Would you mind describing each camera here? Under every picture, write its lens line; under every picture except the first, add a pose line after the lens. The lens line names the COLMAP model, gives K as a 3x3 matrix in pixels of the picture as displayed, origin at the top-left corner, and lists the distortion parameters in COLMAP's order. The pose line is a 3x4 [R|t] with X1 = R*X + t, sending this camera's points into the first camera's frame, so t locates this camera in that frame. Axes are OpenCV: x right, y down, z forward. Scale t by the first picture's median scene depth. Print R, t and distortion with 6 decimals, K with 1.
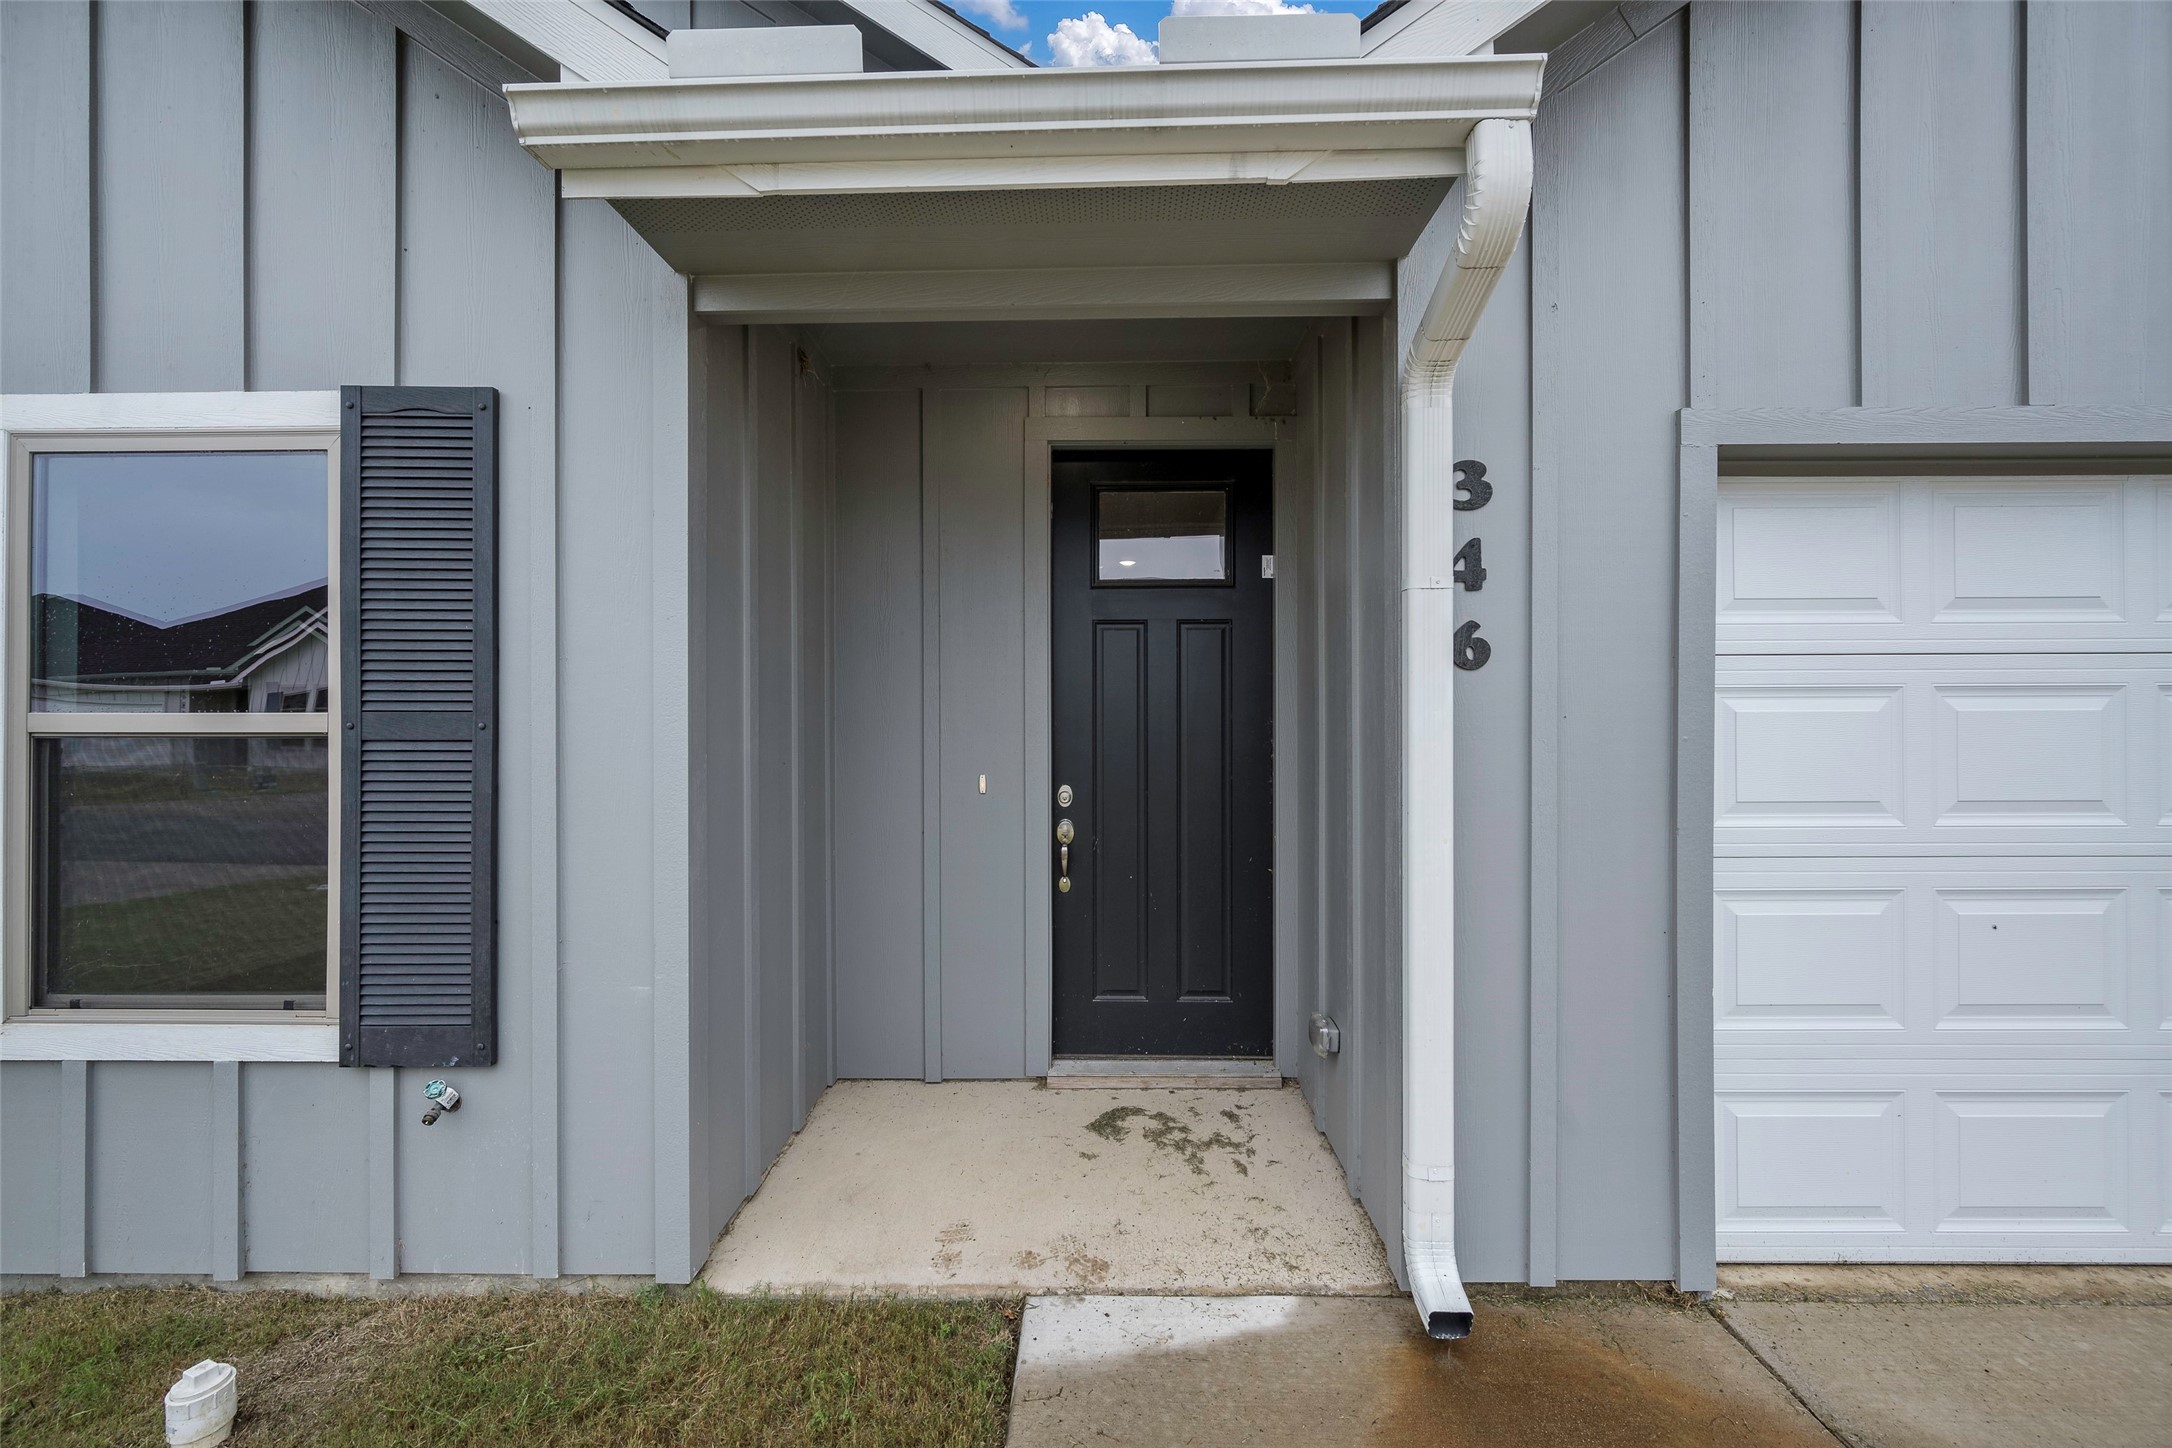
lens RADIAL K [[877.9, 0, 1071.7], [0, 877.9, 731.4], [0, 0, 1]] dist [0.003511, 0.000931]
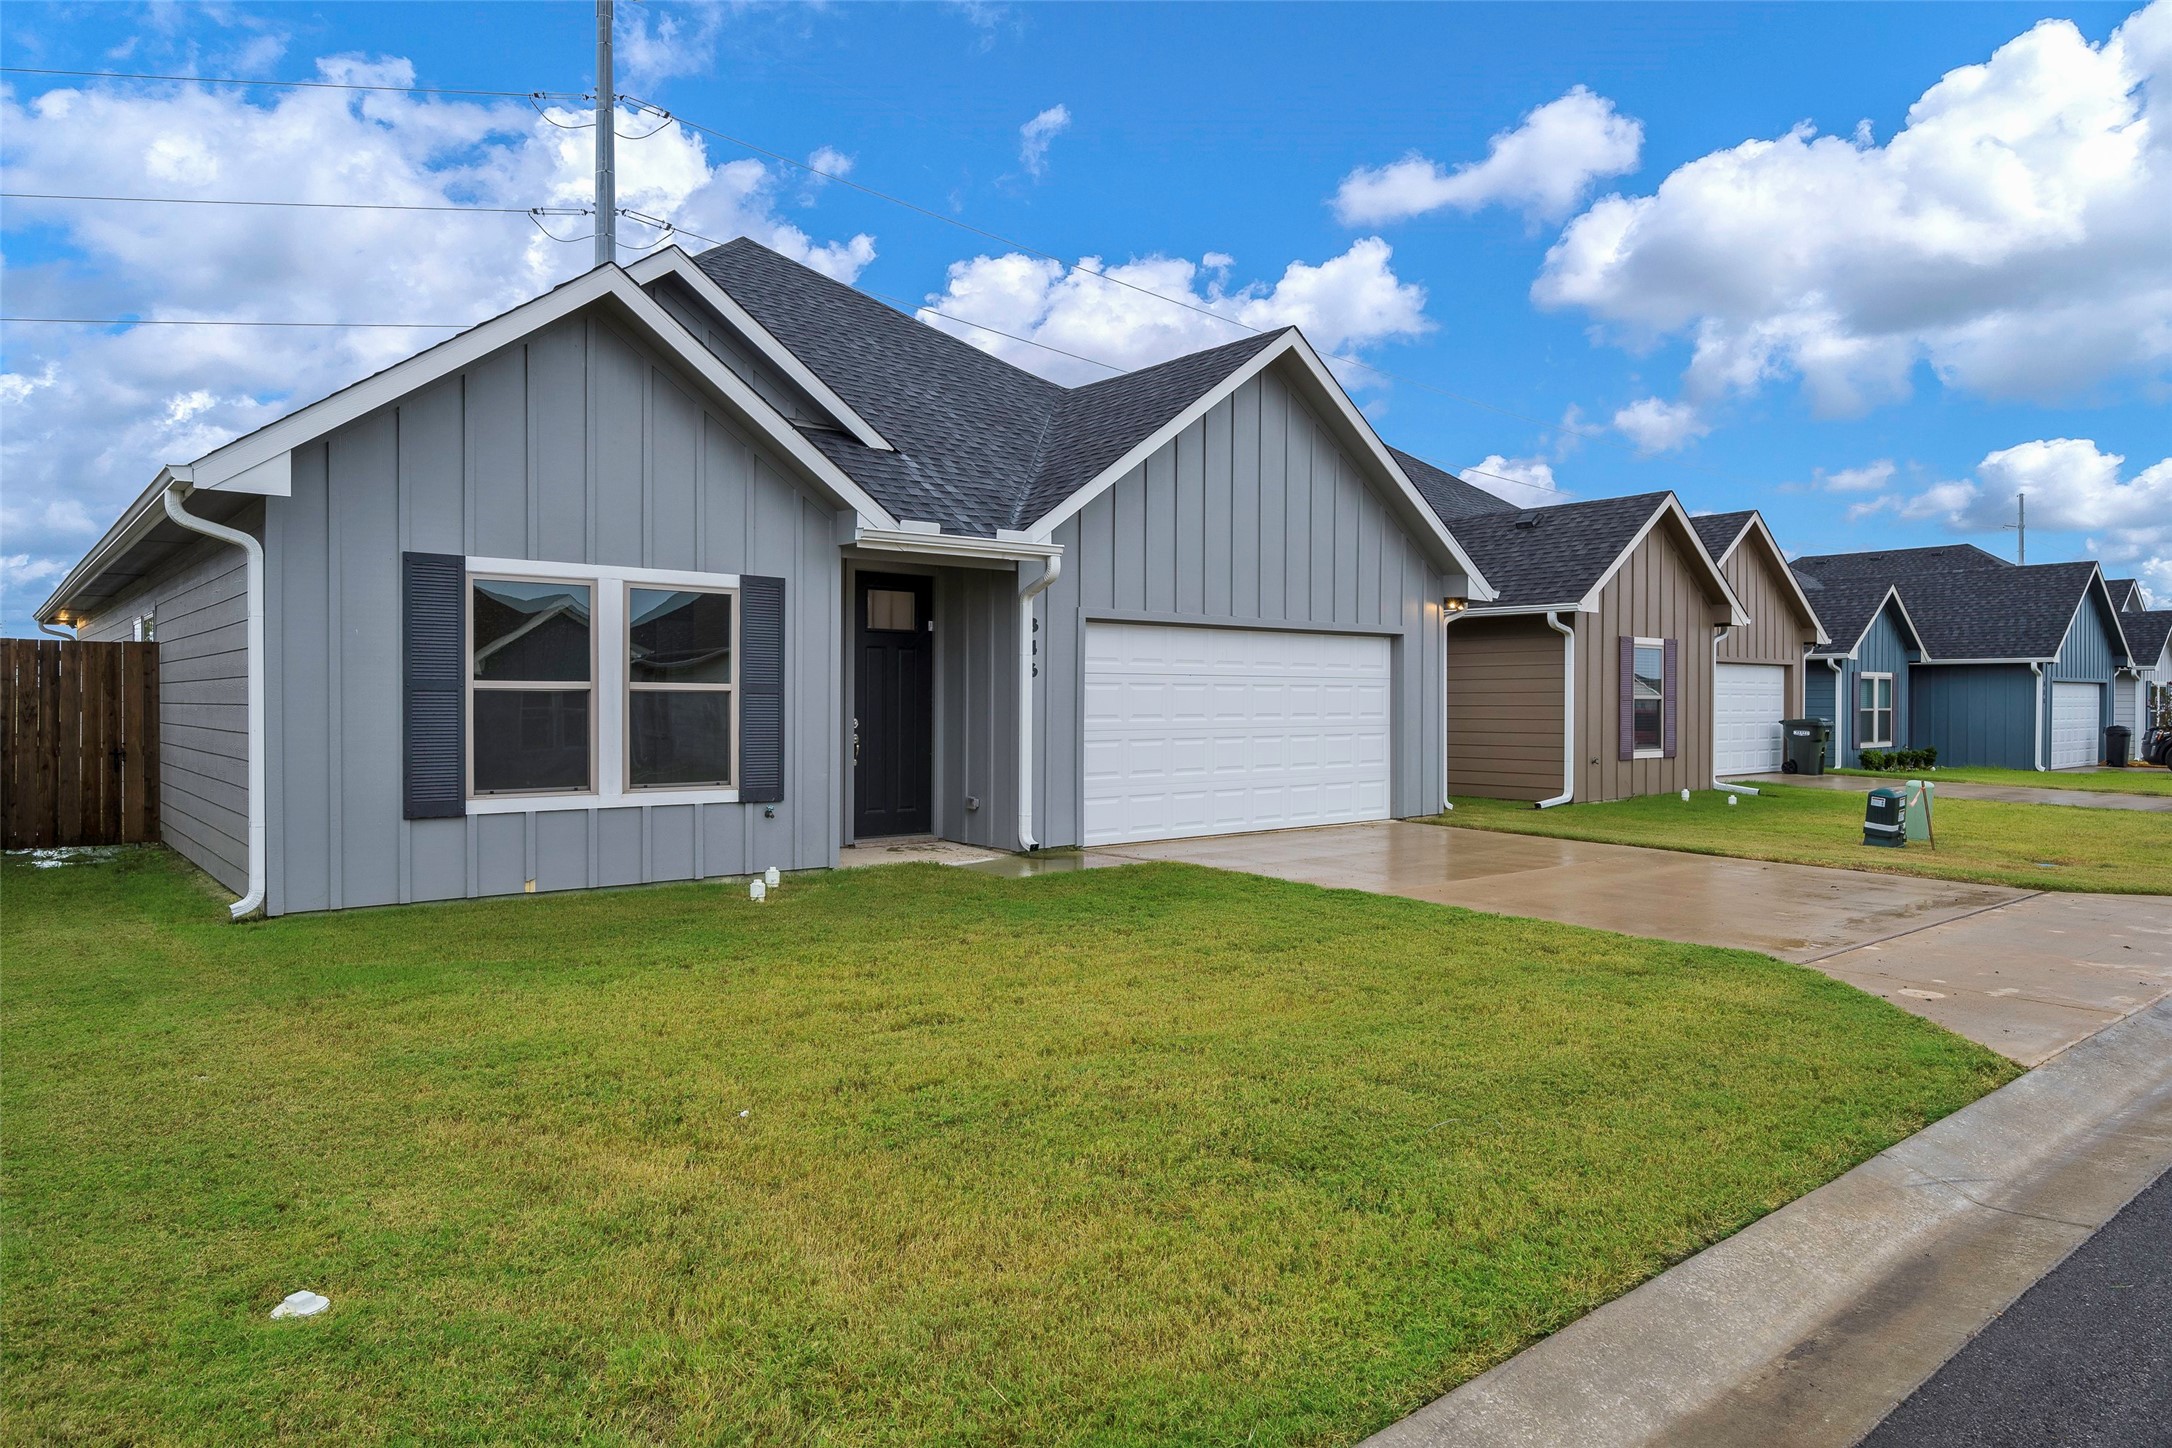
lens RADIAL K [[1331.1, 0, 1081.9], [0, 1331.1, 721.4], [0, 0, 1]] dist [0.001710, 0.000236]
pose [[0.750383, -0.003050, 0.660997, -2.900724], [-0.001155, 0.999982, 0.005925, 0.076018], [-0.661003, -0.005210, 0.750365, -3.099149]]
